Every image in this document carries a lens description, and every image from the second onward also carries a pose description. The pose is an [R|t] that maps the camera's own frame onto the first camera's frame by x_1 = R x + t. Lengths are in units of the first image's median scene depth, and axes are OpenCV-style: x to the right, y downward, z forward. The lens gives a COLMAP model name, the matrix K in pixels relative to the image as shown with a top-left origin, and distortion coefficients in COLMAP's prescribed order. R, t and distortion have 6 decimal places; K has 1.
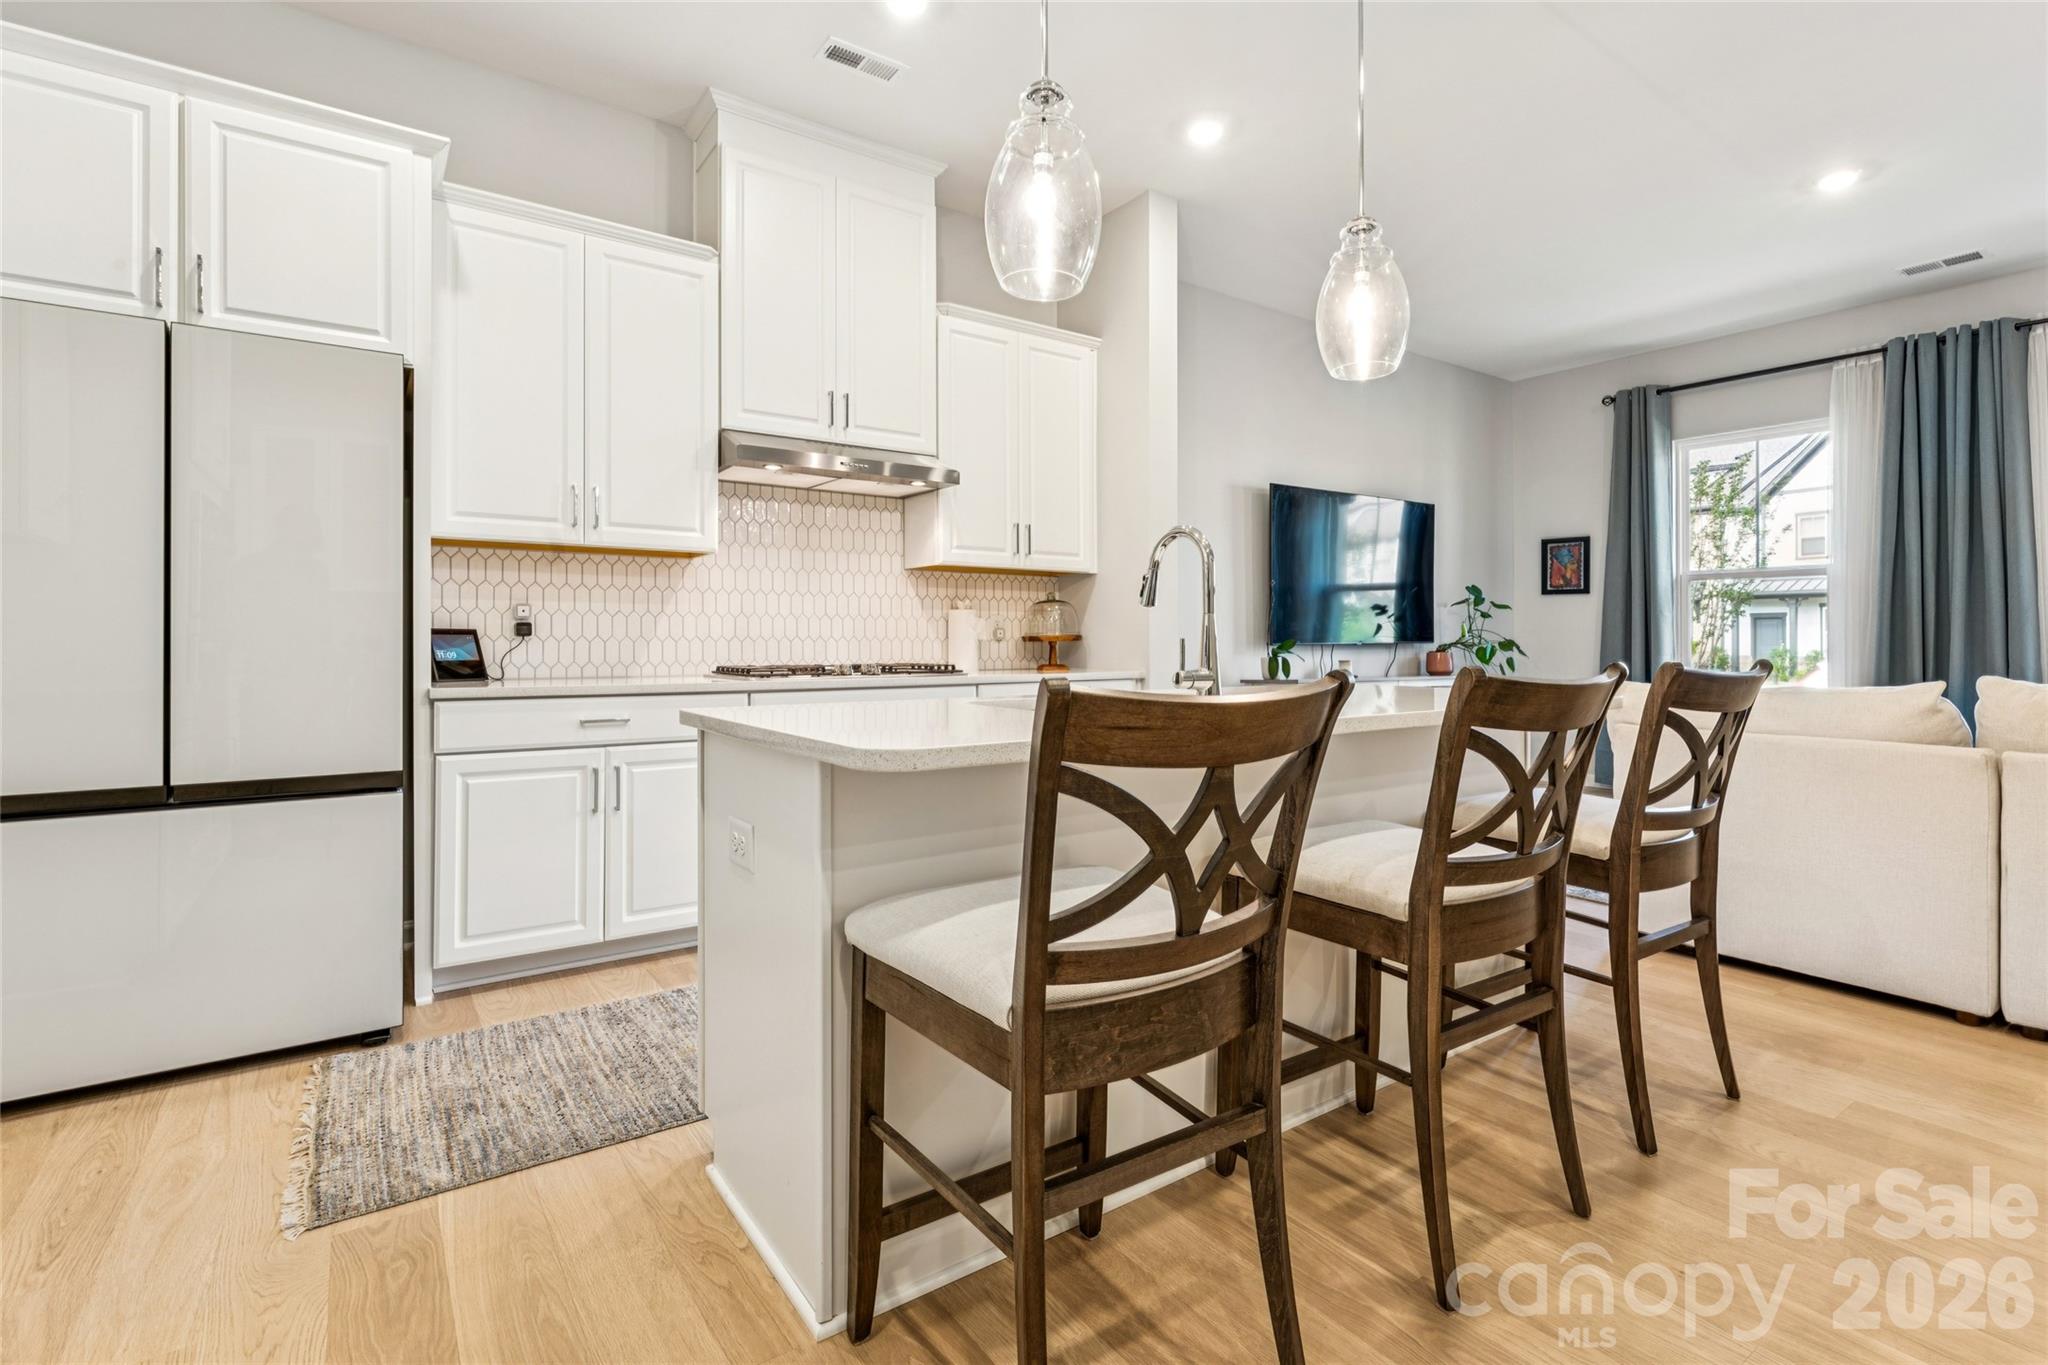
lens RADIAL K [[968.7, 0, 1023.2], [0, 968.7, 641.9], [0, 0, 1]] dist [-0.000677, -0.000686]
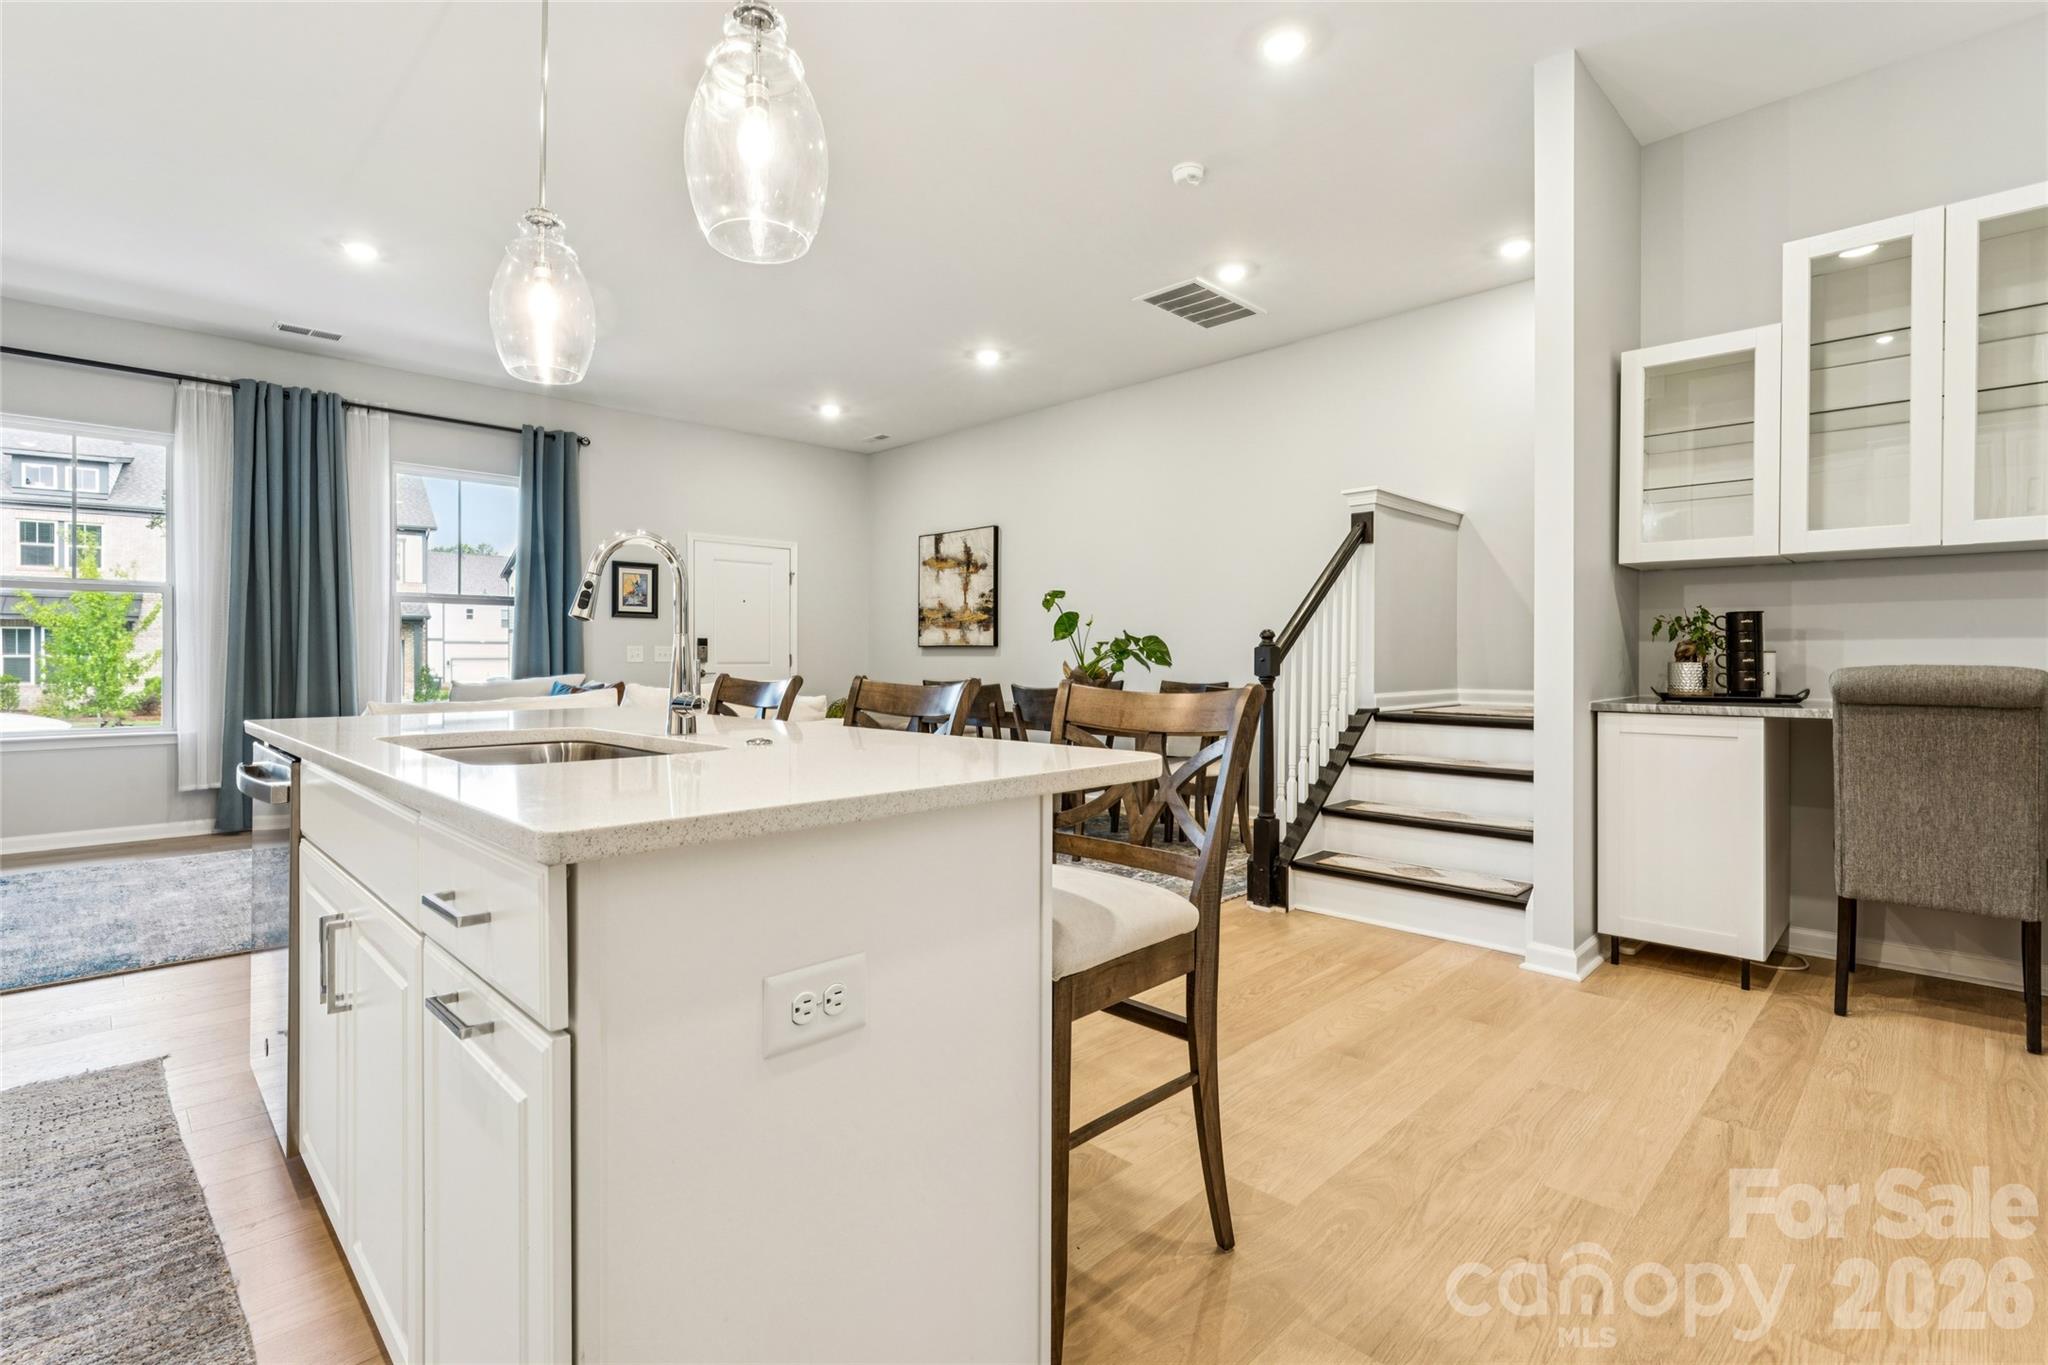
lens RADIAL K [[955.1, 0, 1033.0], [0, 955.1, 664.0], [0, 0, 1]] dist [-0.001559, -0.000343]
pose [[-0.176343, -0.010666, 0.984271, -0.434164], [0.007650, 0.999896, 0.012206, -0.001055], [-0.984299, 0.009682, -0.176243, 0.459300]]
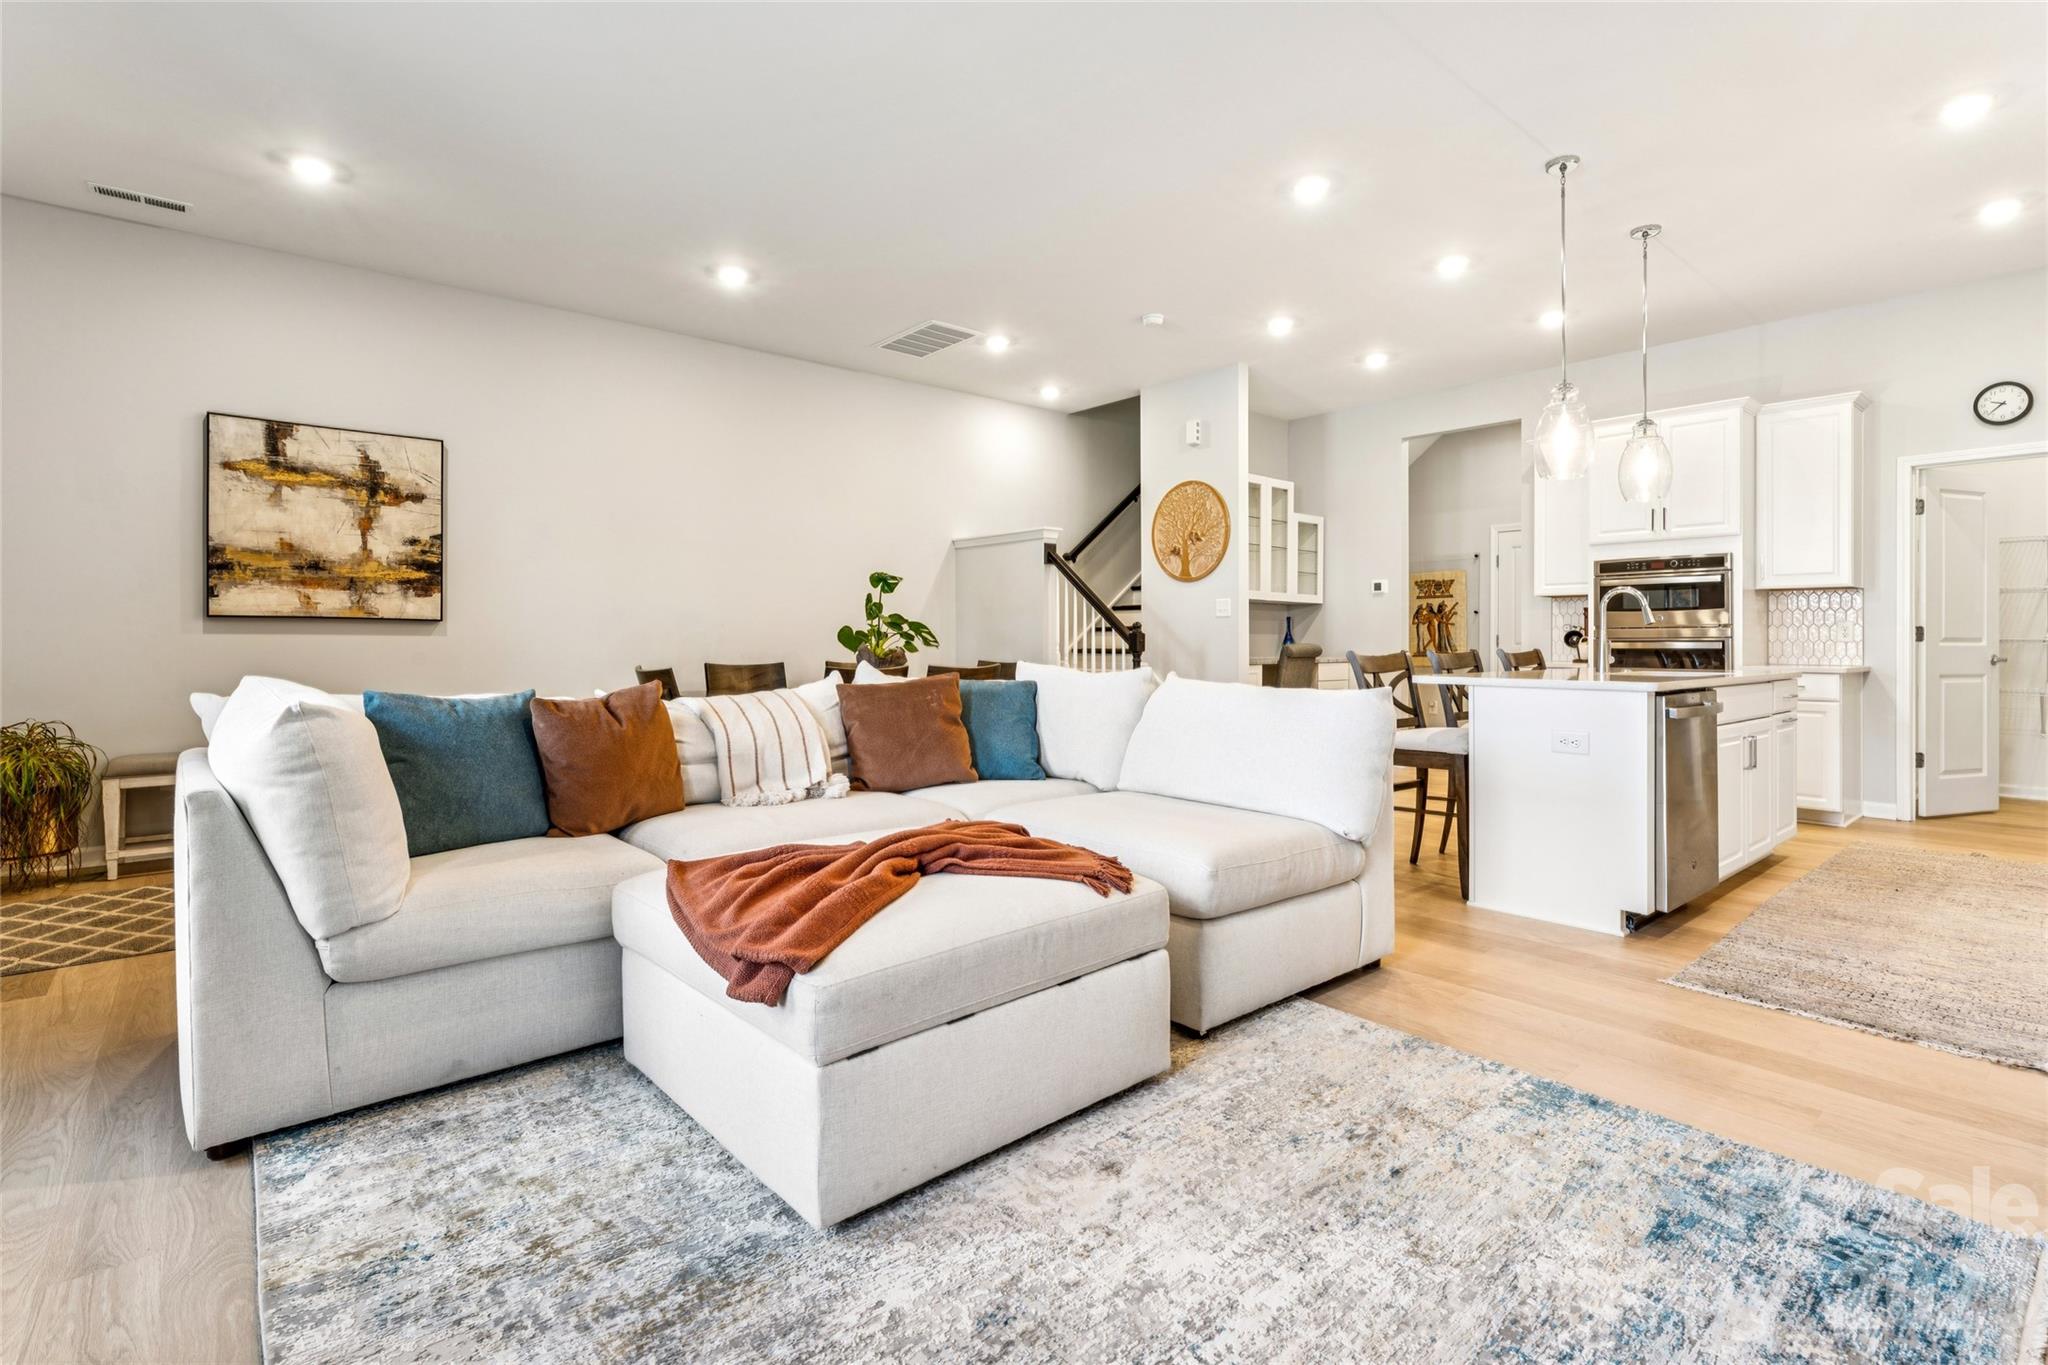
lens RADIAL K [[950.3, 0, 1040.5], [0, 950.3, 640.8], [0, 0, 1]] dist [0.000882, 0.000566]
pose [[-0.994706, -0.006333, -0.102565, 0.910720], [-0.006919, 0.999962, 0.005352, 0.000972], [0.102527, 0.006033, -0.994712, 1.652848]]
